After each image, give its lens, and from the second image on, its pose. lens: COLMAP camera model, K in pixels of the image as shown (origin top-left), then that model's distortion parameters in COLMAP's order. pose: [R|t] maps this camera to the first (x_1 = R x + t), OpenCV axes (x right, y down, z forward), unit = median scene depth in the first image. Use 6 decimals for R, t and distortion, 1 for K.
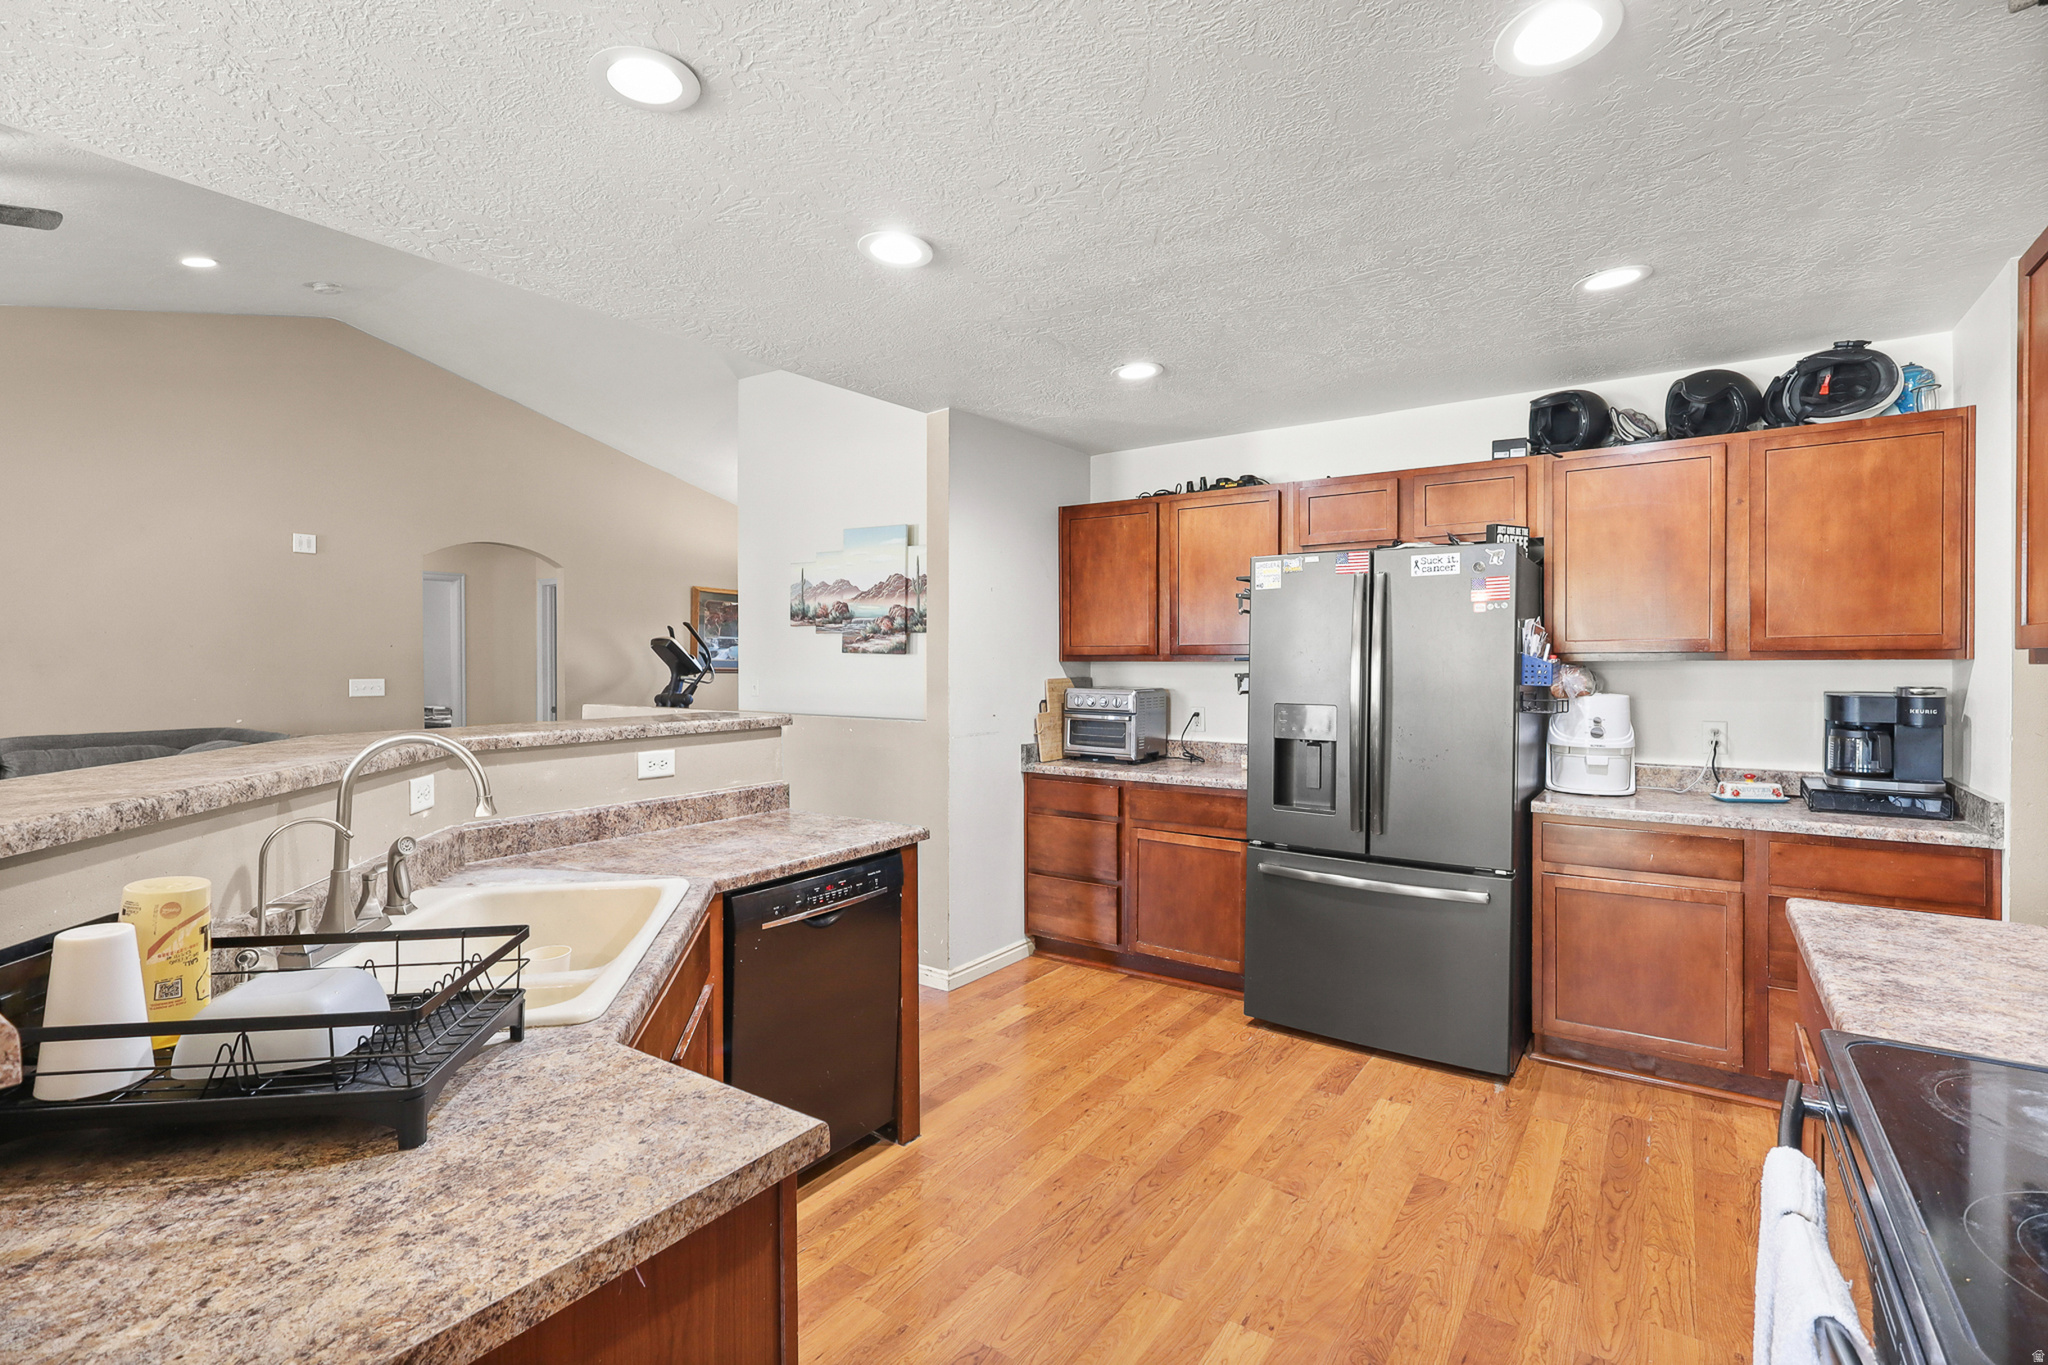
lens RADIAL K [[1016.0, 0, 996.0], [0, 1016.0, 649.3], [0, 0, 1]] dist [0.054100, 0.000100]
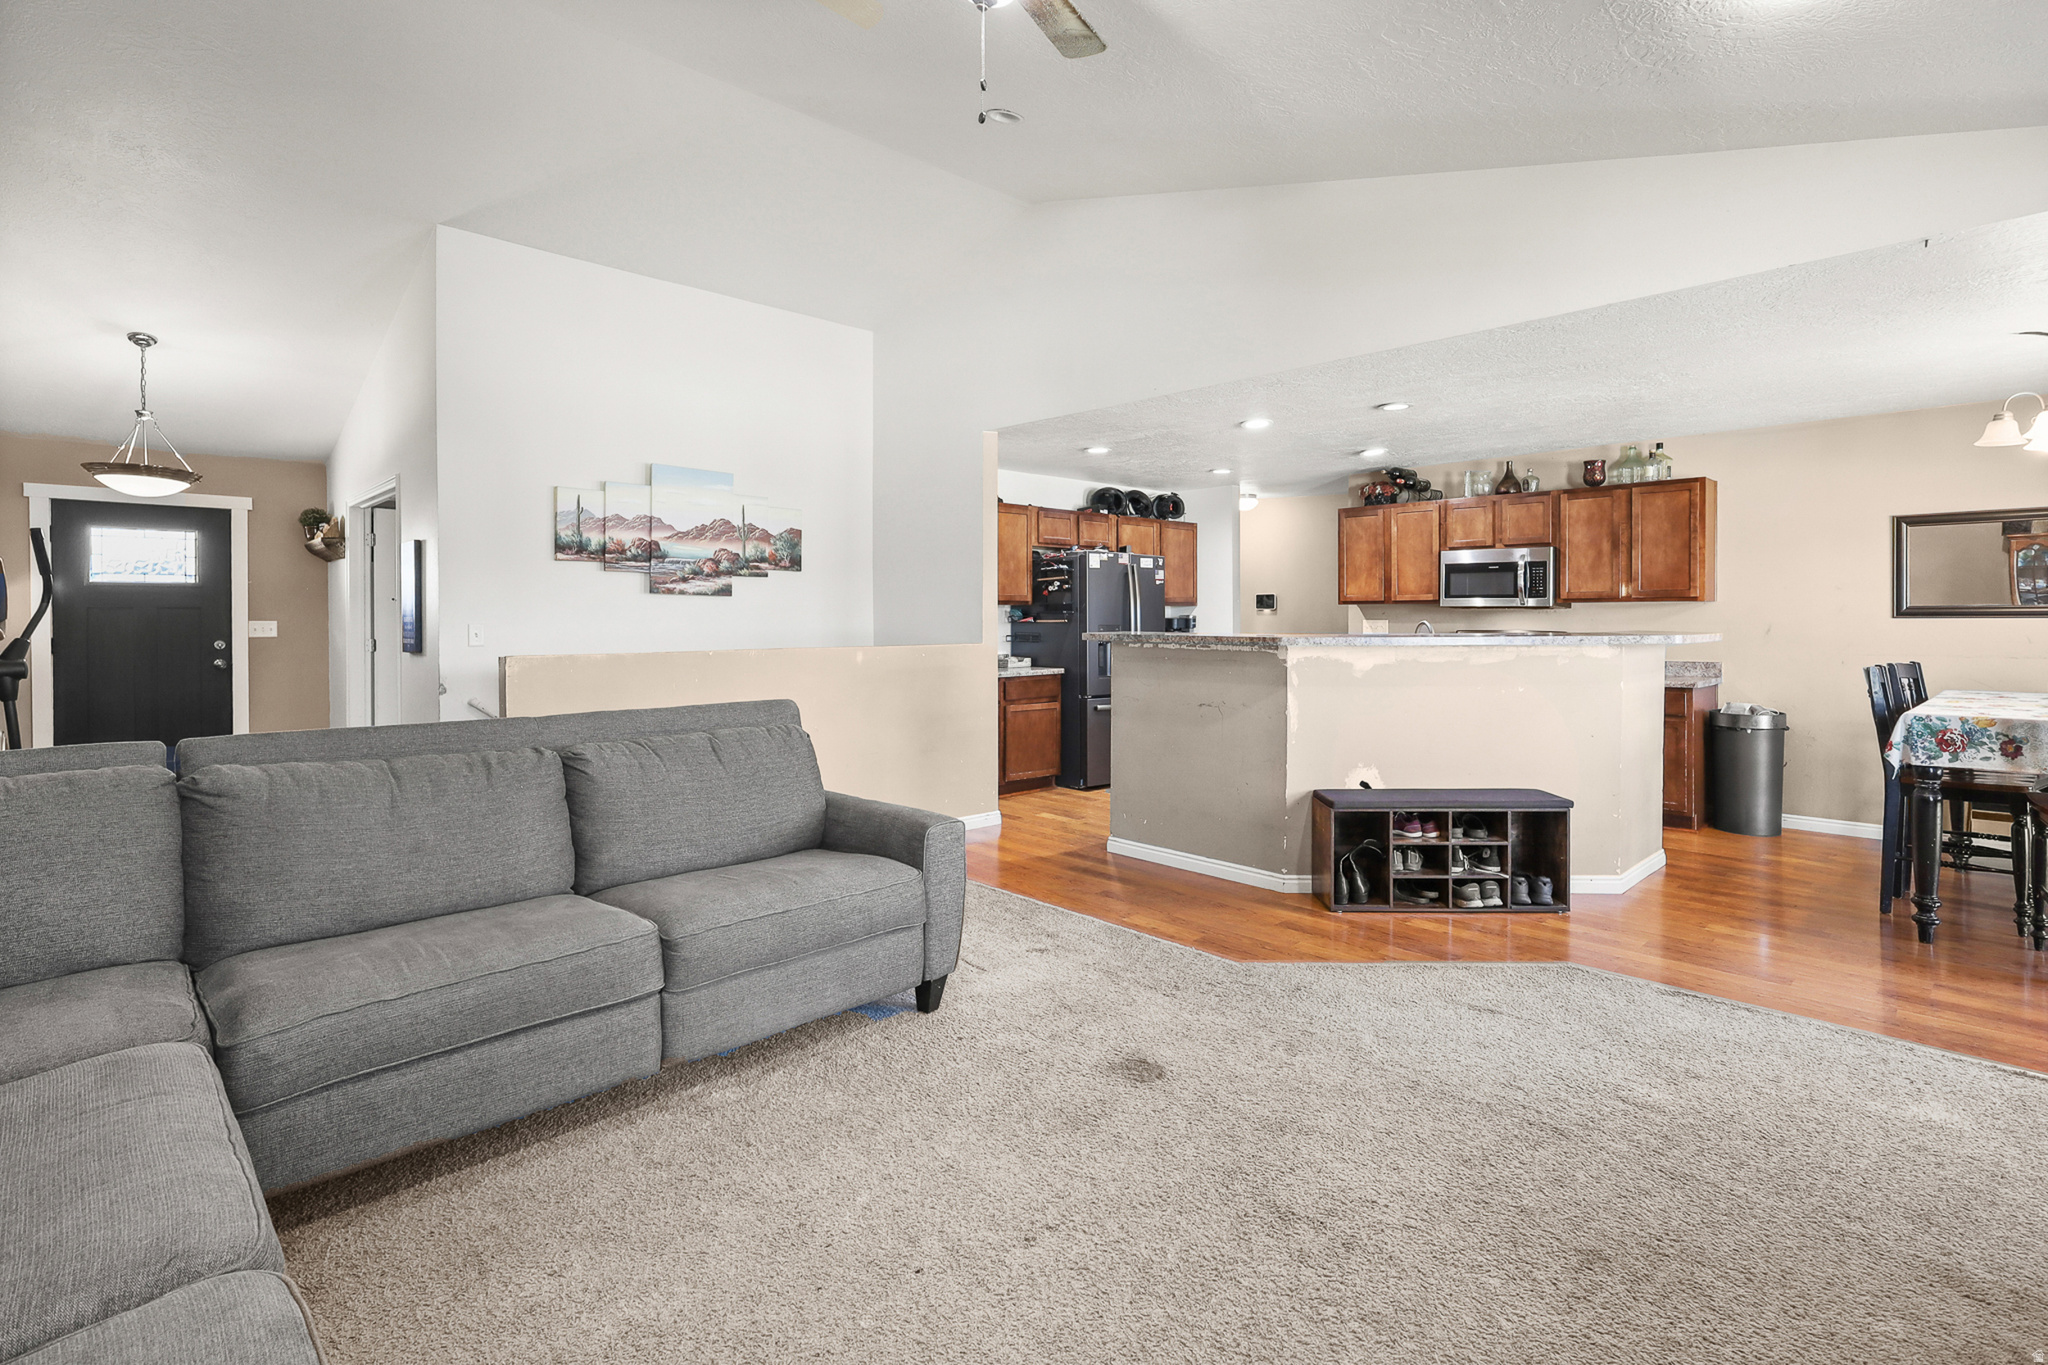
lens RADIAL K [[967.8, 0, 1028.9], [0, 967.8, 623.7], [0, 0, 1]] dist [-0.003194, -0.000385]
pose [[0.167356, -0.004549, 0.985886, -1.024387], [-0.006641, 0.999961, 0.005741, 0.025500], [-0.985874, -0.007508, 0.167319, 0.525435]]
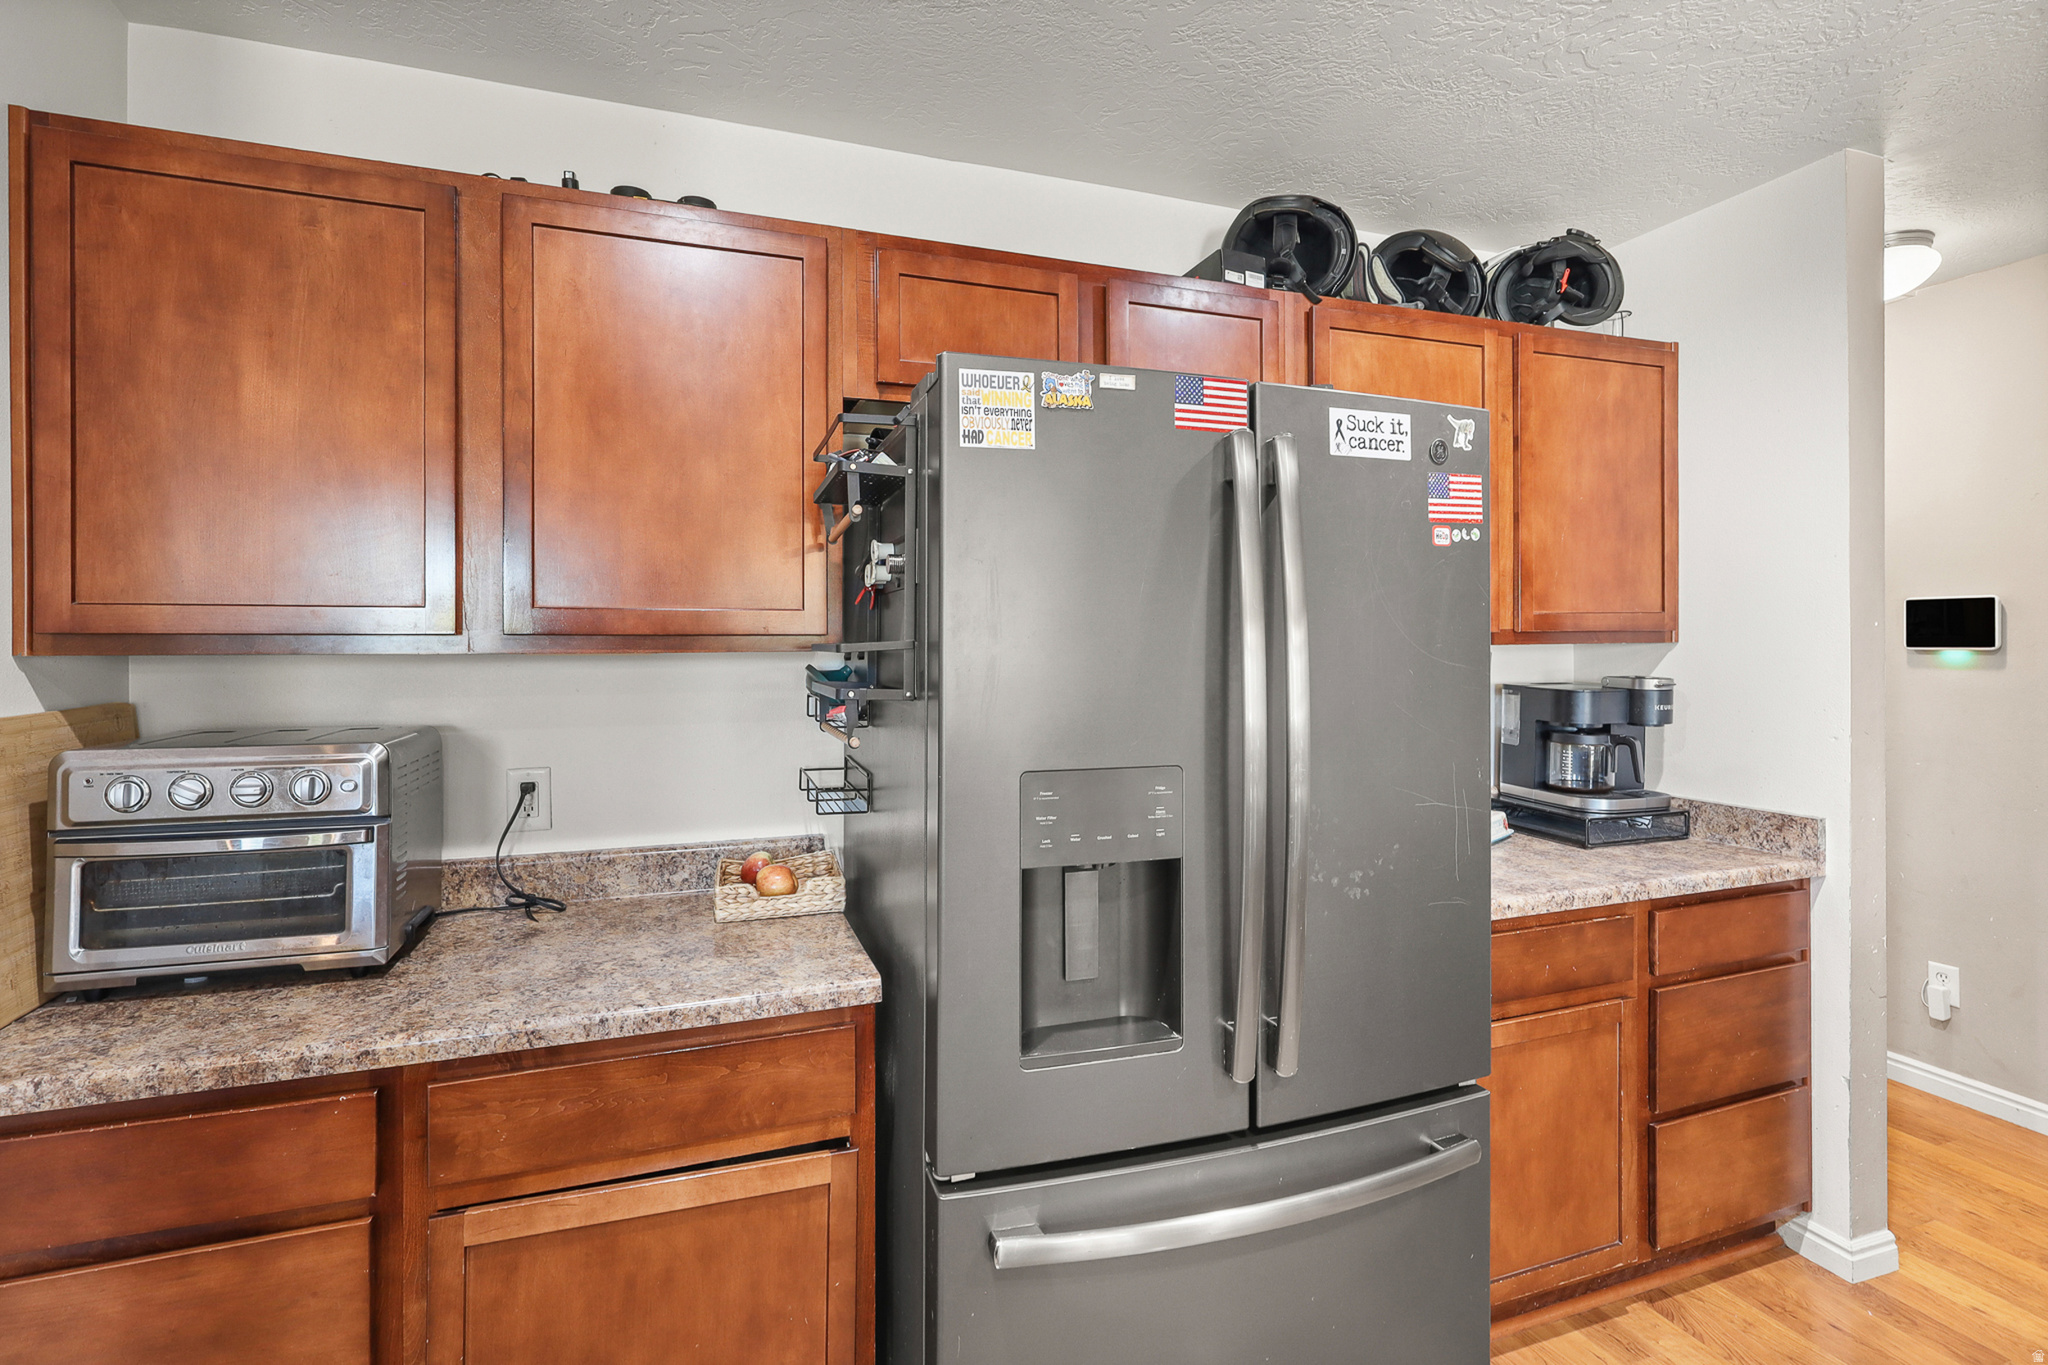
lens RADIAL K [[964.7, 0, 1027.9], [0, 964.7, 641.6], [0, 0, 1]] dist [0.002956, 0.000509]
pose [[0.555267, -0.001256, 0.831671, -0.003696], [-0.006285, 0.999964, 0.005707, 0.003864], [-0.831648, -0.008396, 0.555239, 0.521375]]
